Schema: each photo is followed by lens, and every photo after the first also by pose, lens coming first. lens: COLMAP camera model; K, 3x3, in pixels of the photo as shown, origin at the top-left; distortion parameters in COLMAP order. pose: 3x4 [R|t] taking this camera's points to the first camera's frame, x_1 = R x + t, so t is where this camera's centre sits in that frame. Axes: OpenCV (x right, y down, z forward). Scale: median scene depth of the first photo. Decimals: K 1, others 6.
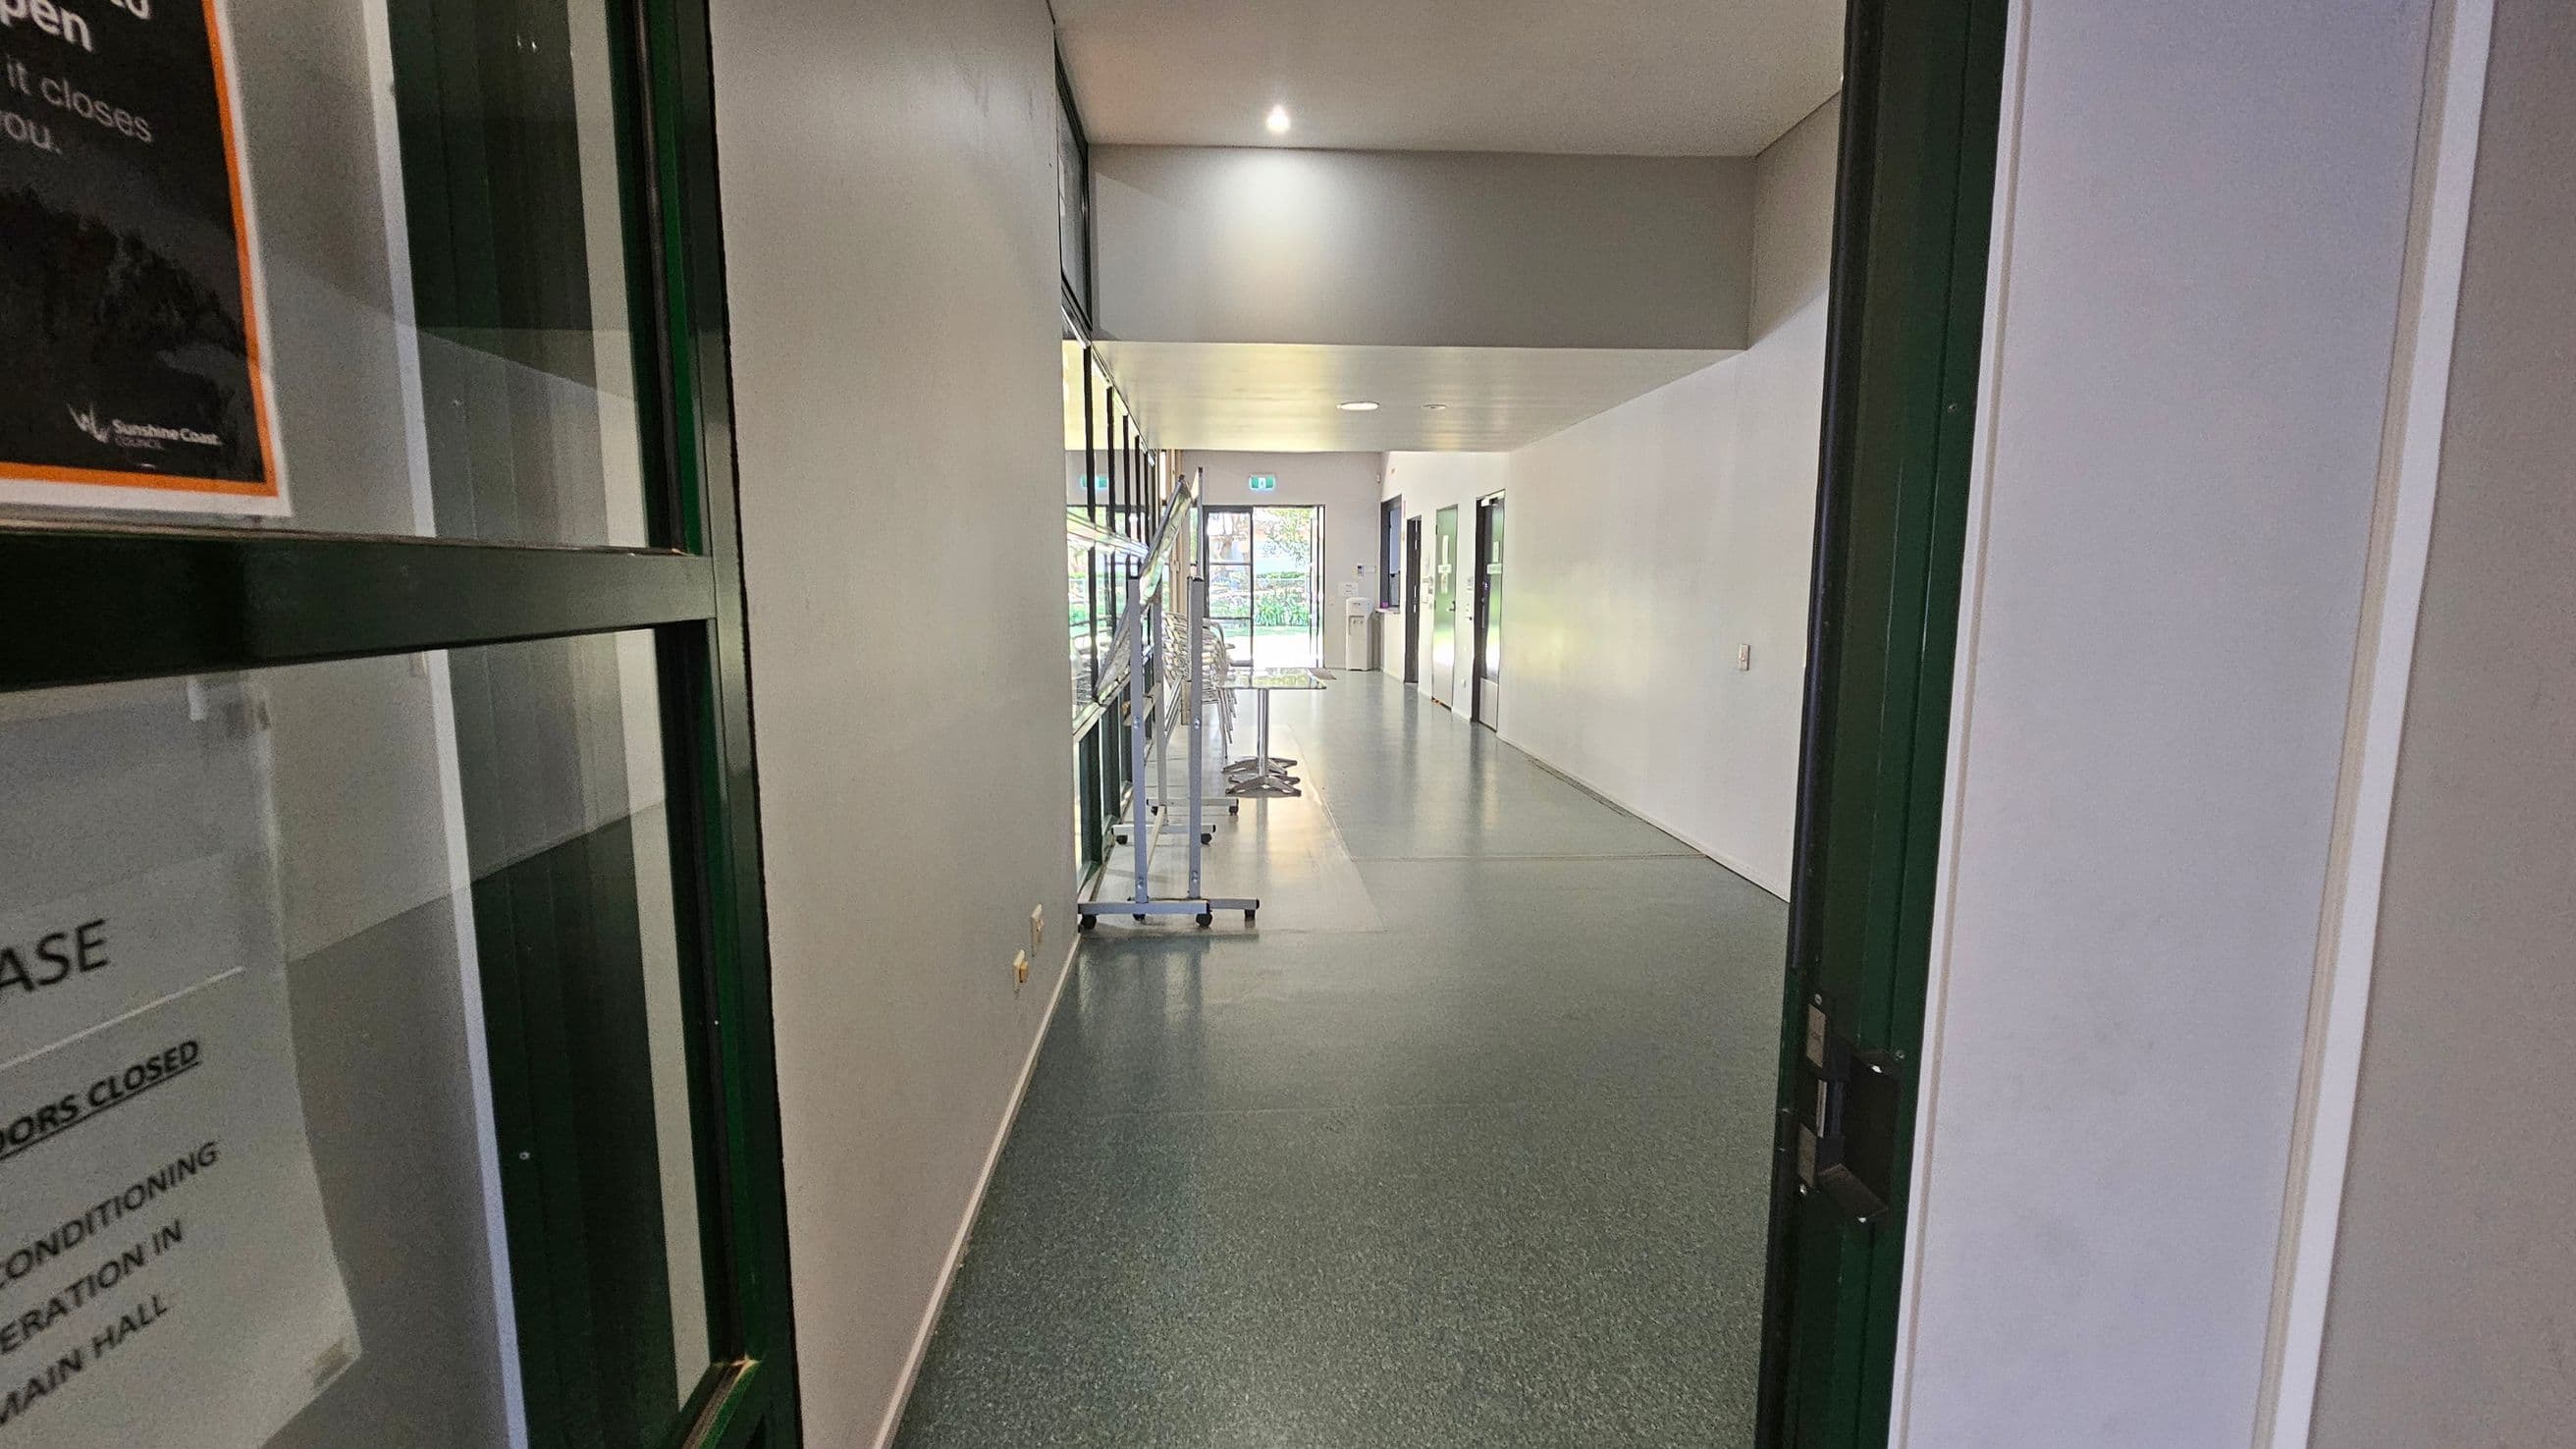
lens RADIAL K [[1060.3, 0, 1275.1], [0, 1060.3, 716.7], [0, 0, 1]] dist [0.009138, 0.000366]
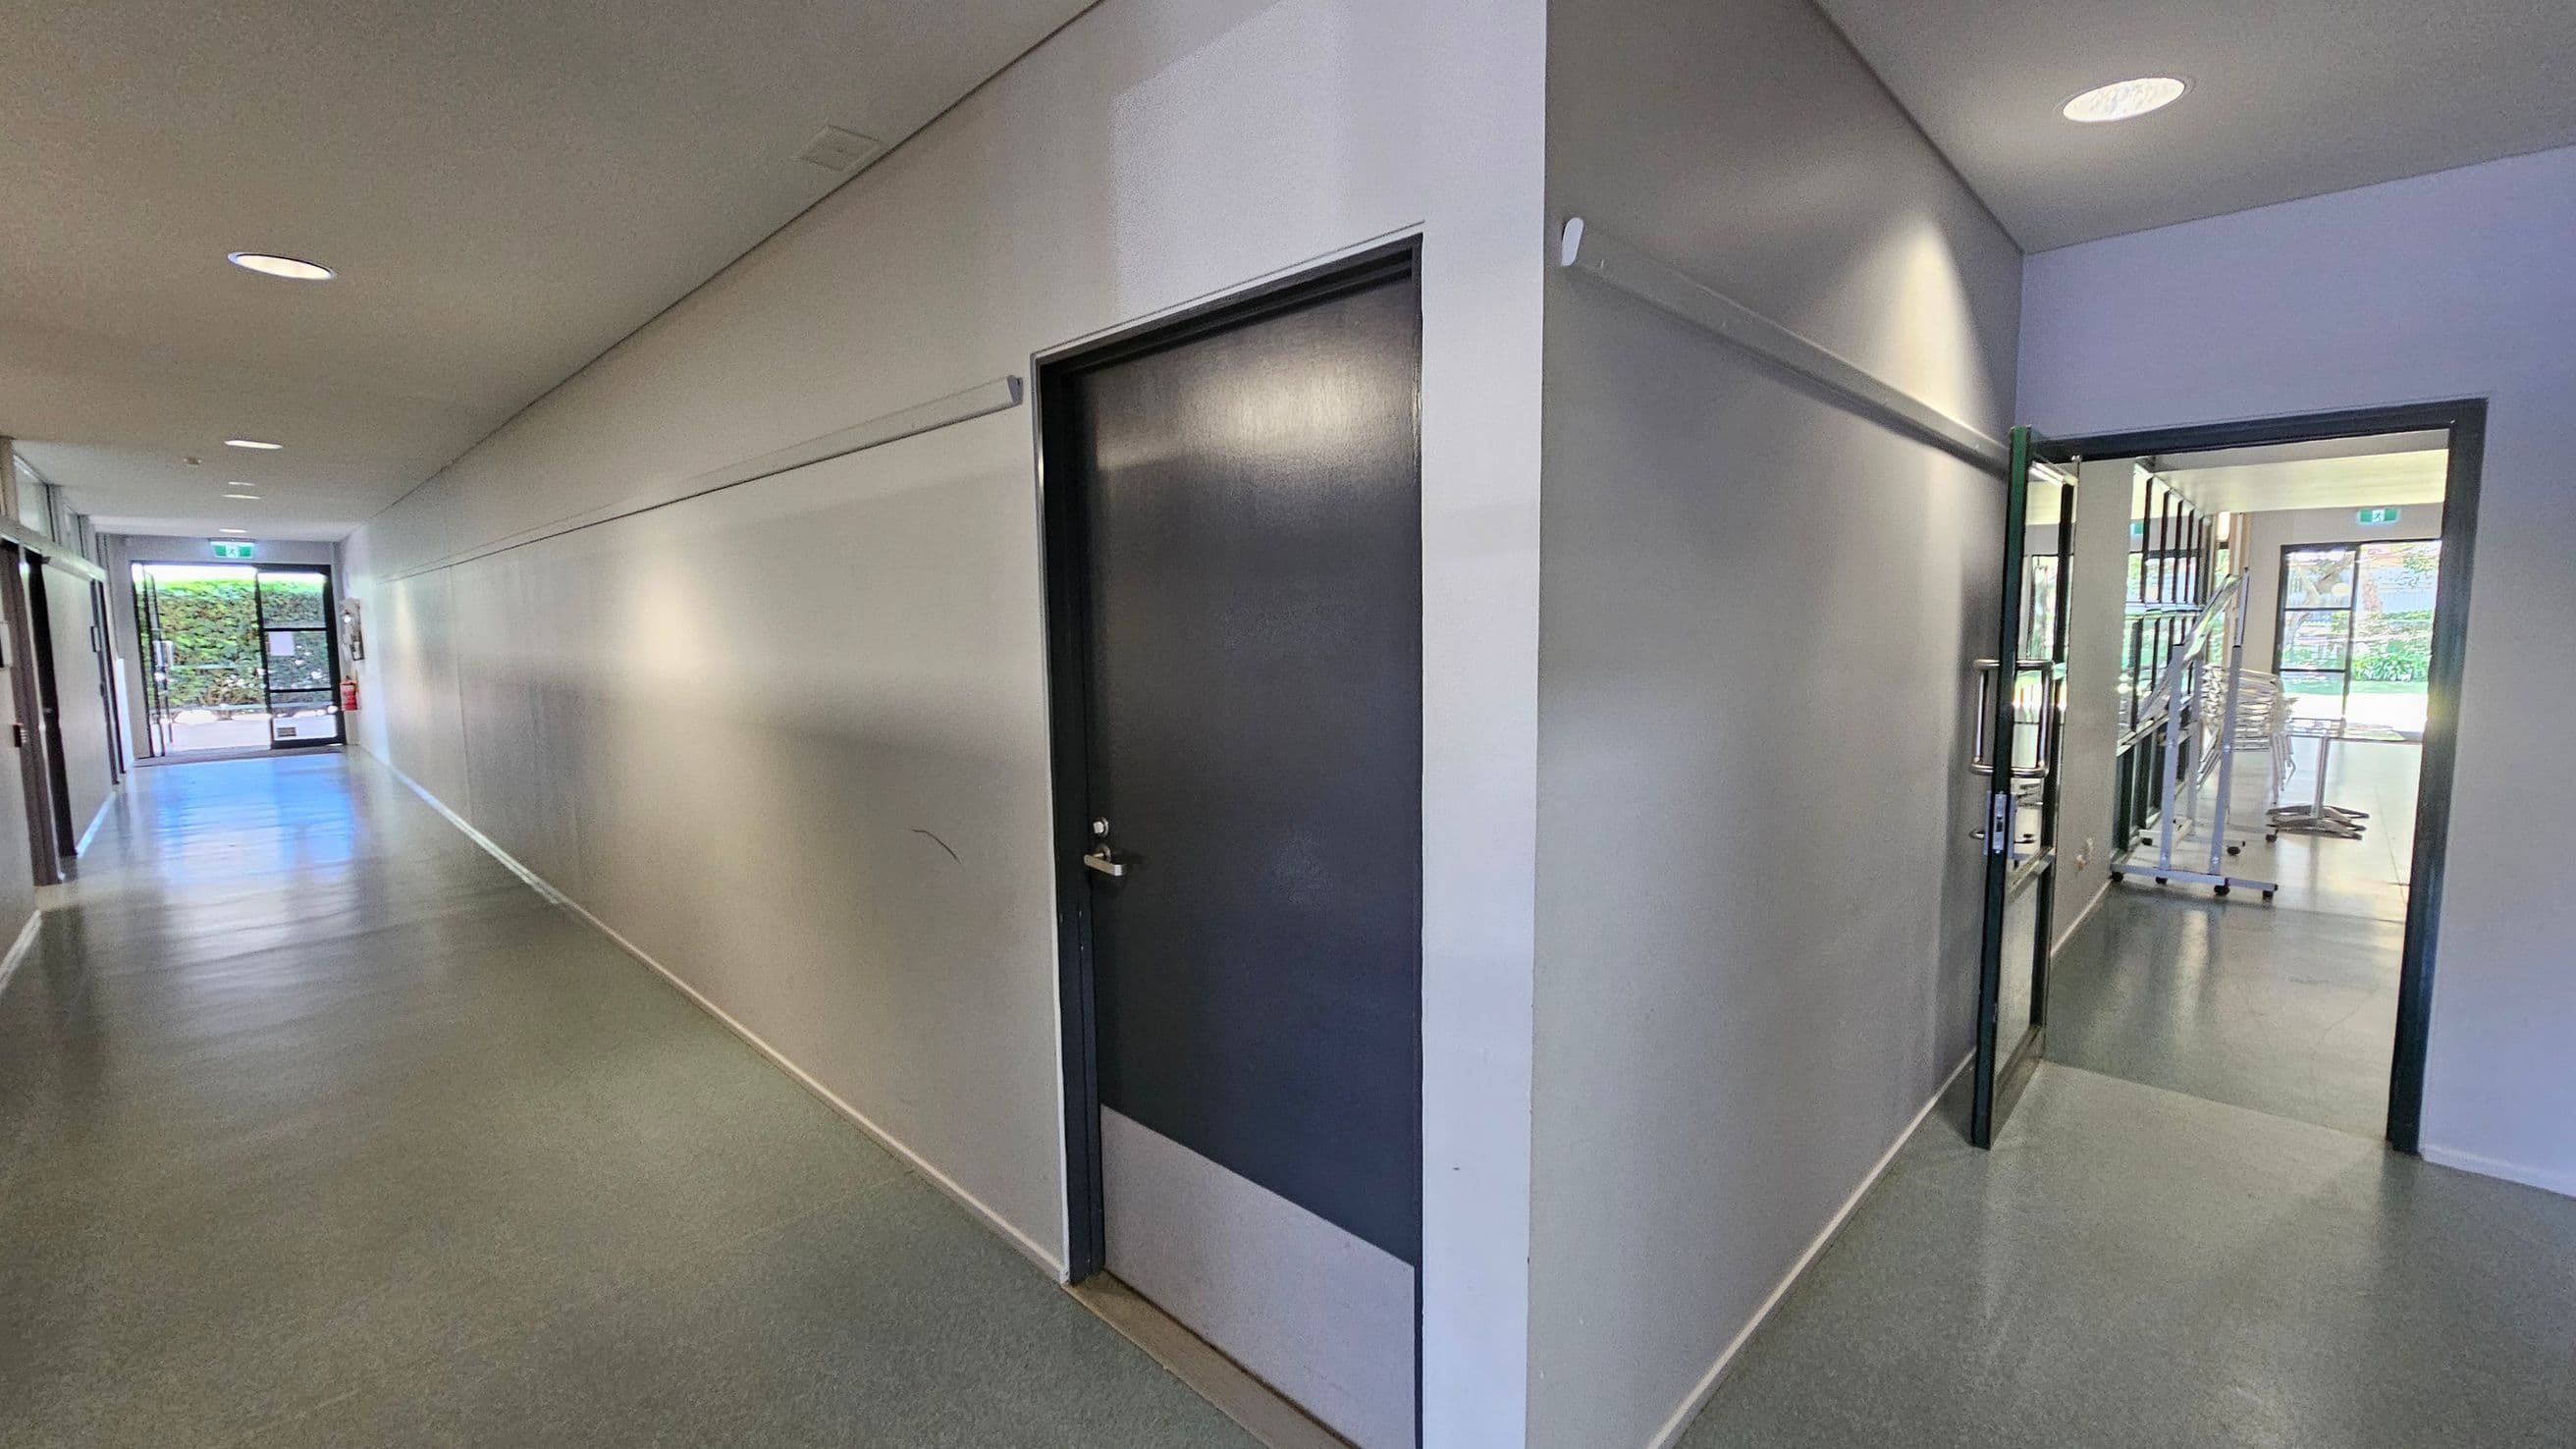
lens RADIAL K [[1060.3, 0, 1275.1], [0, 1060.3, 716.7], [0, 0, 1]] dist [0.009138, 0.000366]
pose [[0.676422, 0.061454, -0.733946, 0.082616], [-0.087858, 0.996130, 0.002434, 0.053143], [0.731255, 0.062837, 0.679204, -0.672988]]
